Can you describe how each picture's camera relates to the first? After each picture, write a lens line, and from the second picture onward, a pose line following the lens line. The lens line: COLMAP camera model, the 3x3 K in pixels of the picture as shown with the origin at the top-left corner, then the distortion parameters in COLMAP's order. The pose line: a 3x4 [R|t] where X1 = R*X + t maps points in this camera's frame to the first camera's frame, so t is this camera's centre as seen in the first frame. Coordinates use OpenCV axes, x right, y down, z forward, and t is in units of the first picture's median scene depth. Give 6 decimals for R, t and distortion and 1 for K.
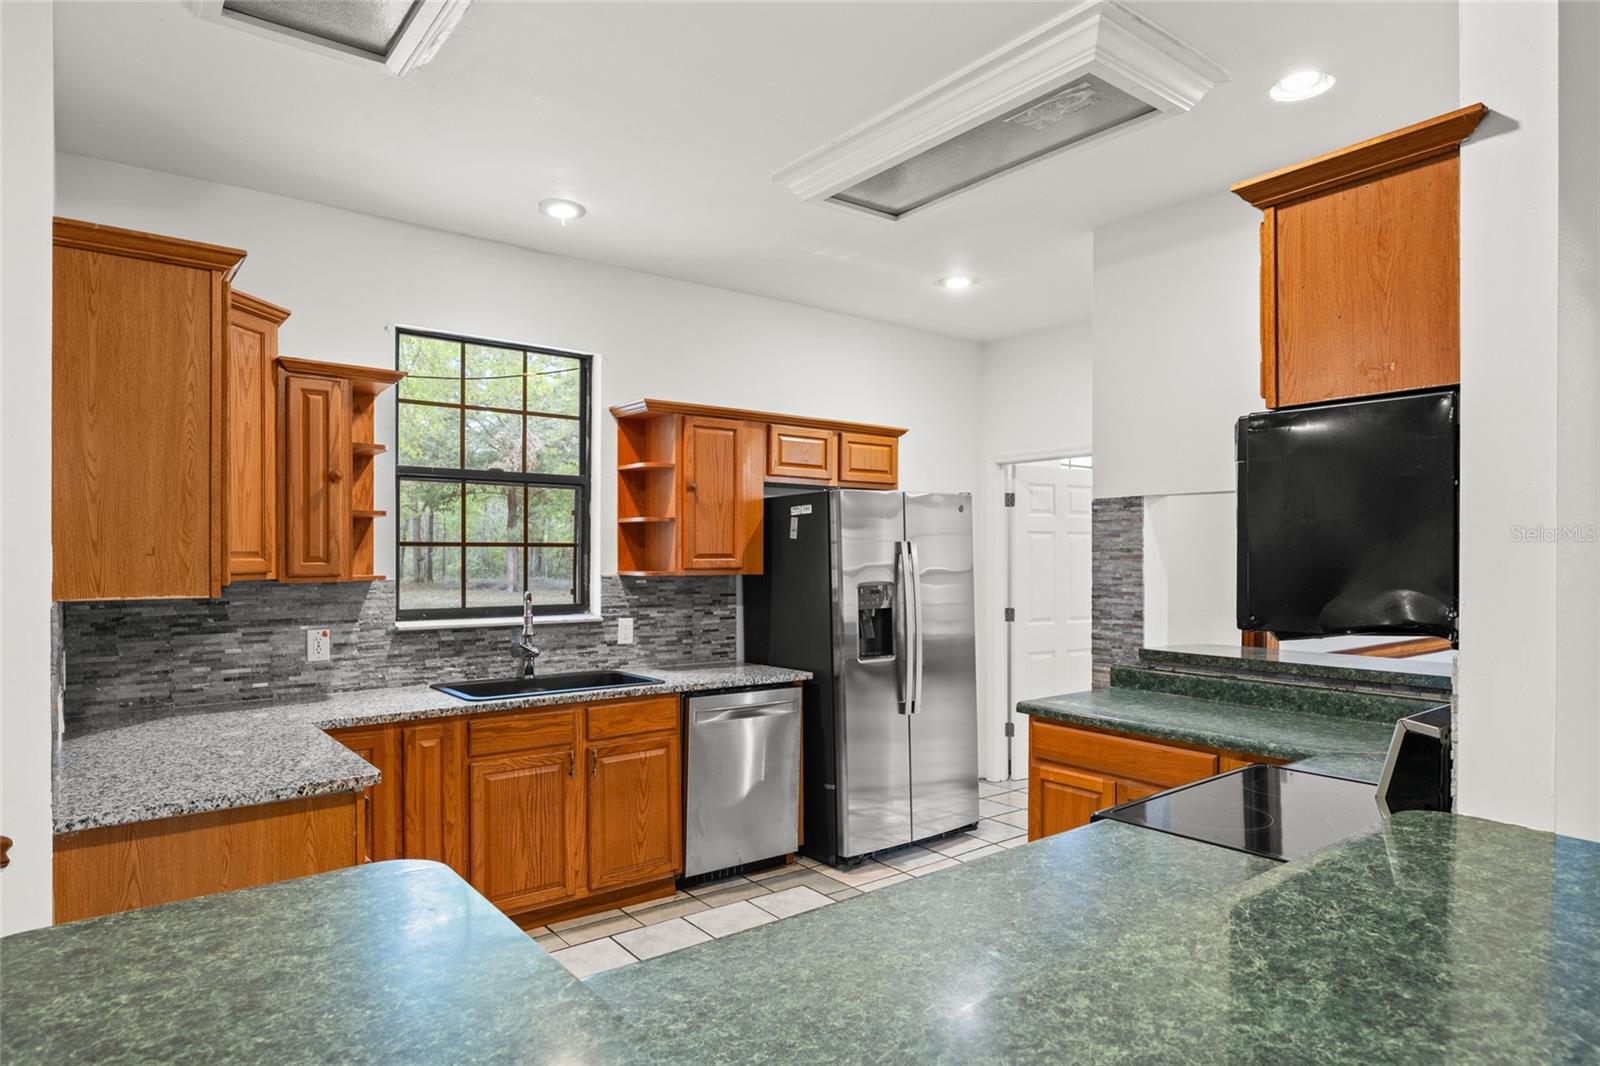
lens RADIAL K [[931.9, 0, 793.5], [0, 931.9, 547.7], [0, 0, 1]] dist [0.008823, -0.001498]
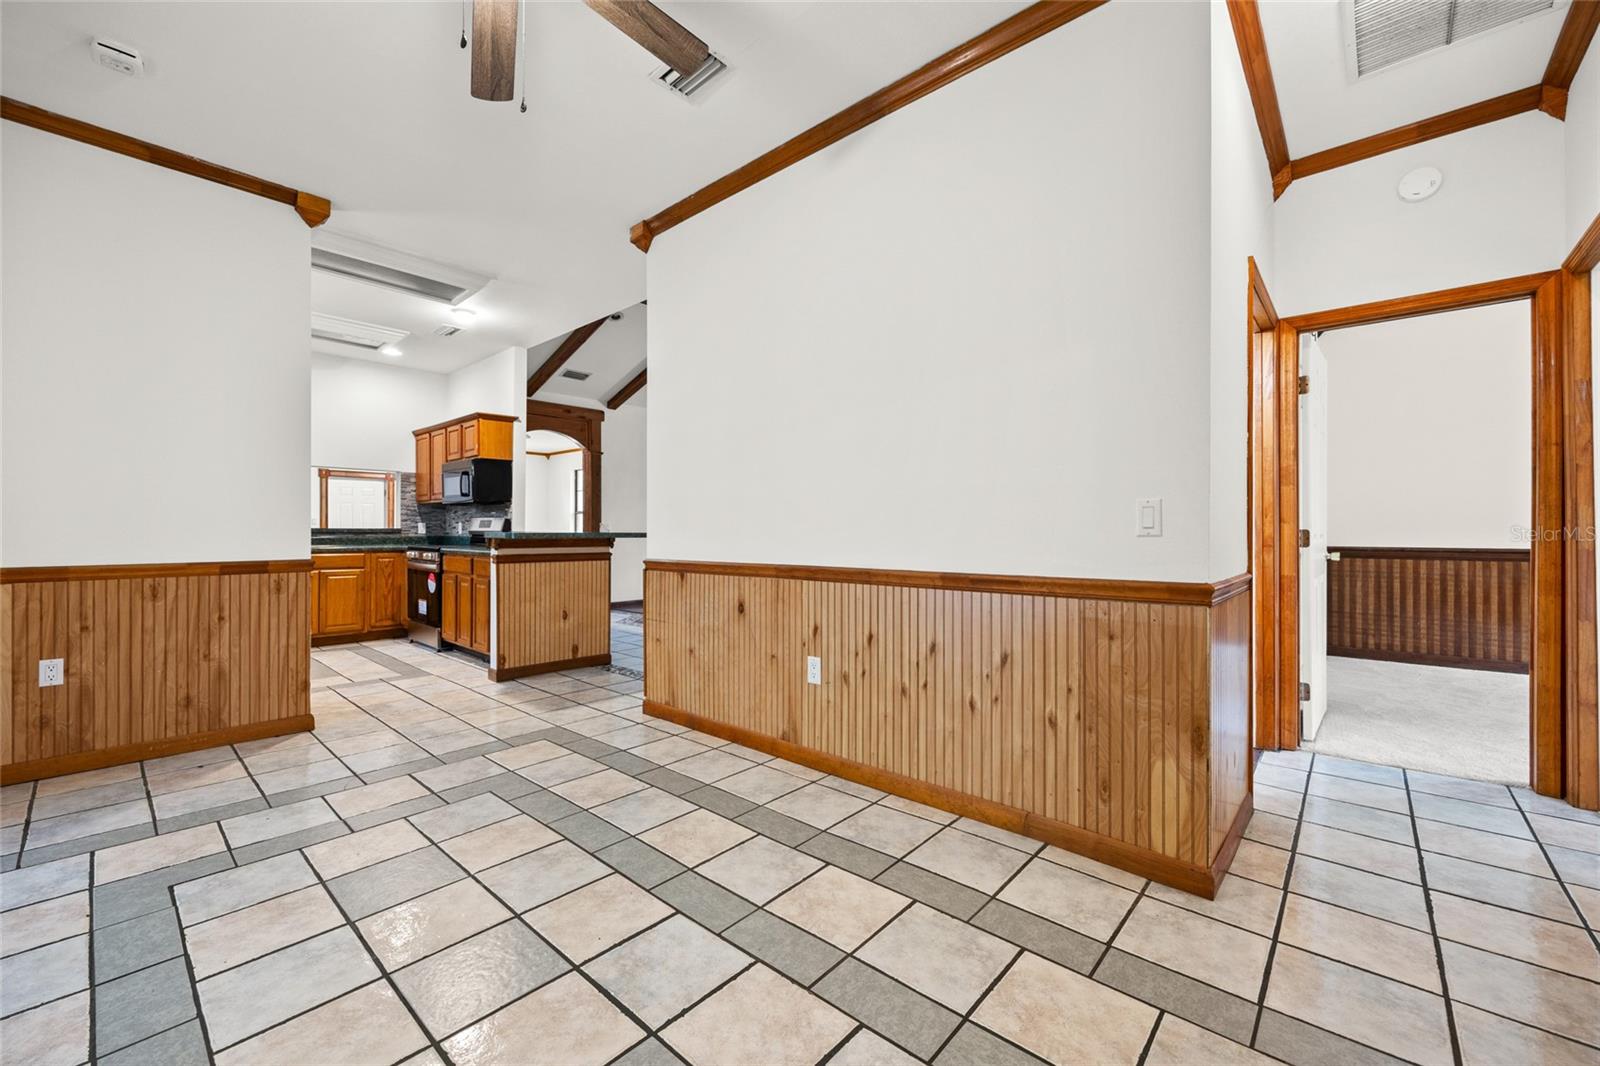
lens RADIAL K [[641.9, 0, 795.7], [0, 641.9, 530.0], [0, 0, 1]] dist [-0.002584, 0.000535]
pose [[-0.169169, 0.002161, 0.985585, -1.326153], [-0.006784, 0.999971, -0.003357, 0.099942], [-0.985564, -0.007254, -0.169150, -0.038376]]
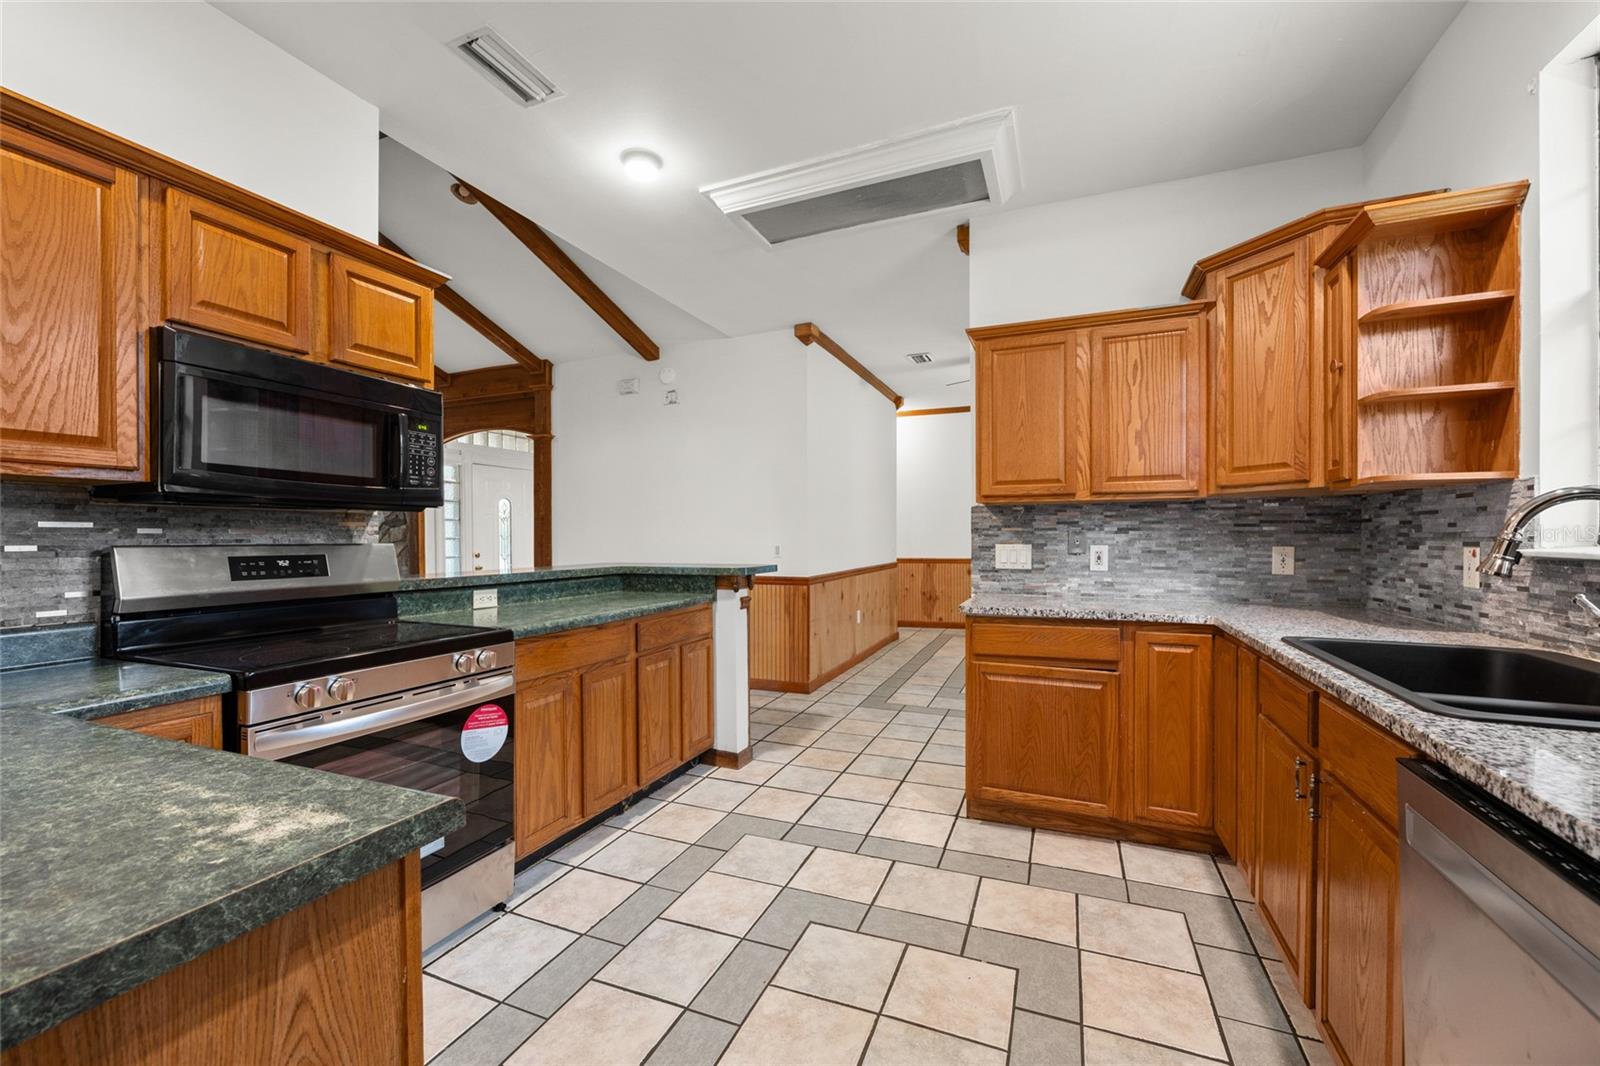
lens RADIAL K [[641.9, 0, 790.0], [0, 641.9, 542.1], [0, 0, 1]] dist [-0.002584, 0.000535]
pose [[-0.876193, 0.010083, -0.481855, 0.215350], [0.008244, 0.999948, 0.005934, 0.066709], [0.481890, 0.001227, -0.876231, 1.055376]]
